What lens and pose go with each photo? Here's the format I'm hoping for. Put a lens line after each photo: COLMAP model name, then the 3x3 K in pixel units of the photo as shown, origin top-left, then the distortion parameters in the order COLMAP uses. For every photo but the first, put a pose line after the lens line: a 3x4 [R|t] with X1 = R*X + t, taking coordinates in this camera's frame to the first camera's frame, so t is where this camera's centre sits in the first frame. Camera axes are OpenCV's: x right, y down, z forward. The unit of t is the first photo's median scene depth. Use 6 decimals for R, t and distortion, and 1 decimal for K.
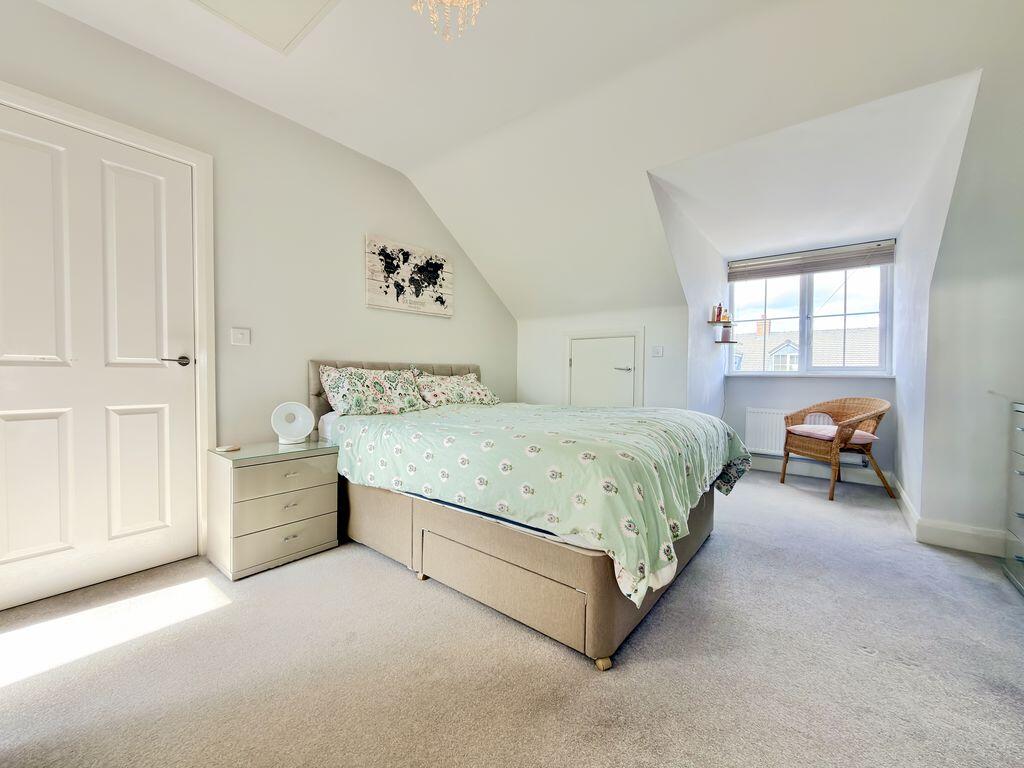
lens RADIAL K [[408.7, 0, 512.0], [0, 408.7, 385.8], [0, 0, 1]] dist [-0.002332, -0.000237]
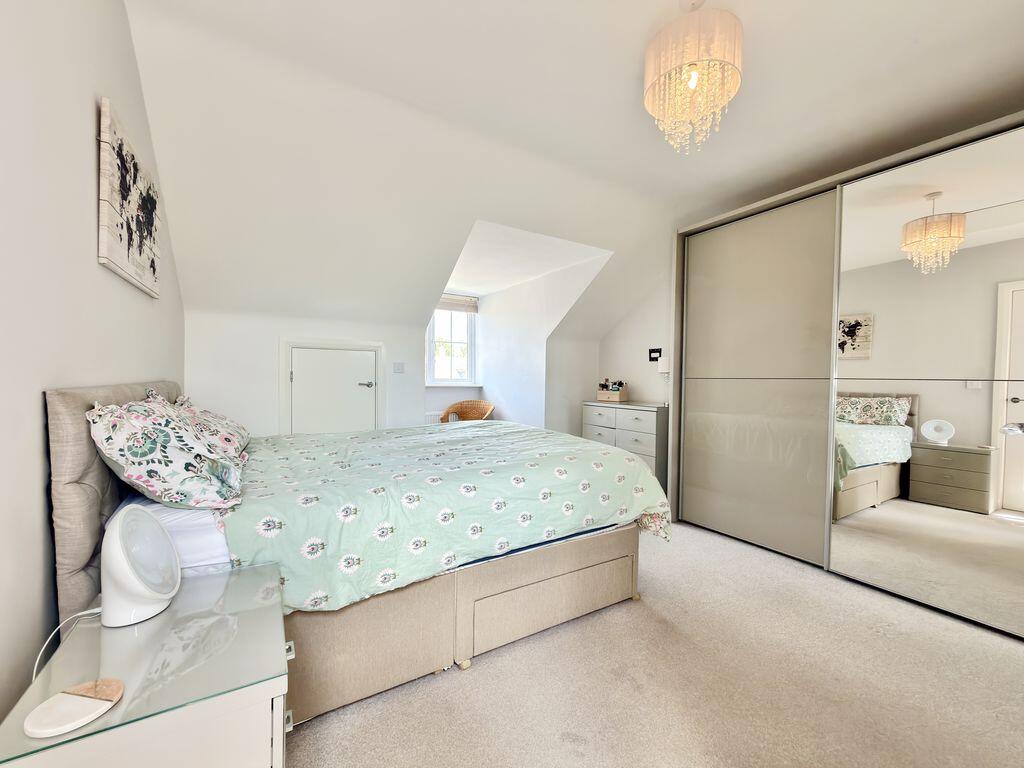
lens RADIAL K [[408.7, 0, 512.0], [0, 408.7, 385.8], [0, 0, 1]] dist [-0.002332, -0.000237]
pose [[0.341431, -0.022022, 0.939649, -0.578747], [0.018957, 0.999683, 0.016540, -0.053410], [-0.939716, 0.012166, 0.341741, 0.397138]]
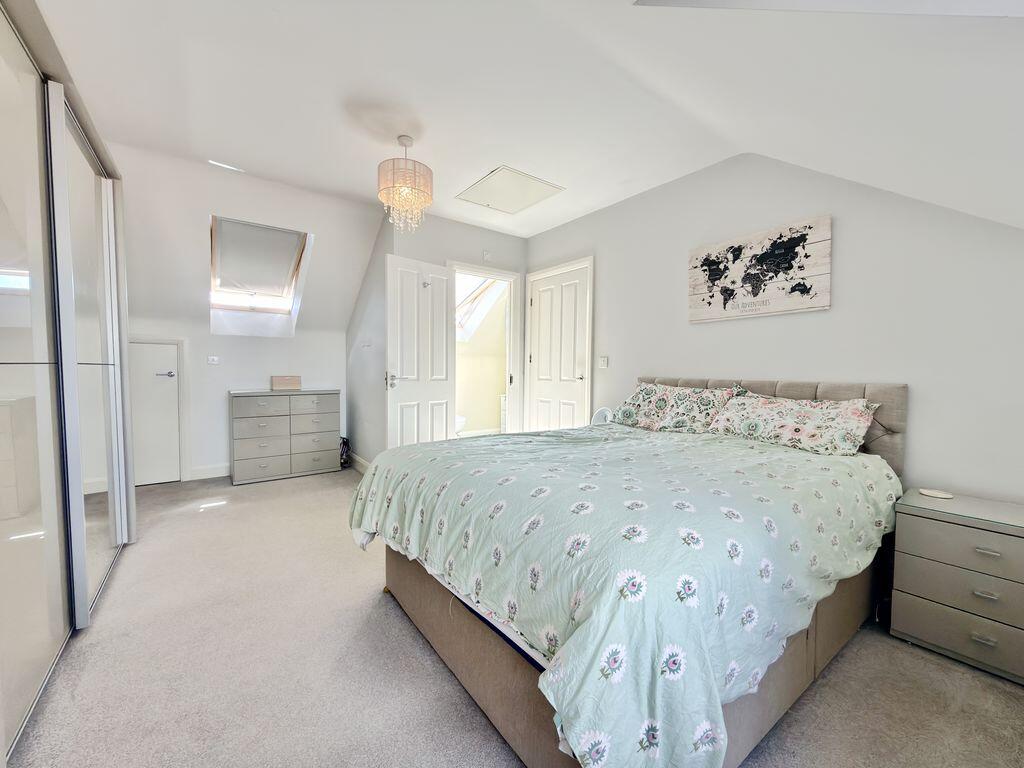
lens RADIAL K [[408.7, 0, 512.0], [0, 408.7, 385.8], [0, 0, 1]] dist [-0.002332, -0.000237]
pose [[-0.266152, 0.029011, -0.963494, 0.674991], [-0.042903, 0.998200, 0.041908, -0.060225], [0.962976, 0.052491, -0.264429, 0.792369]]
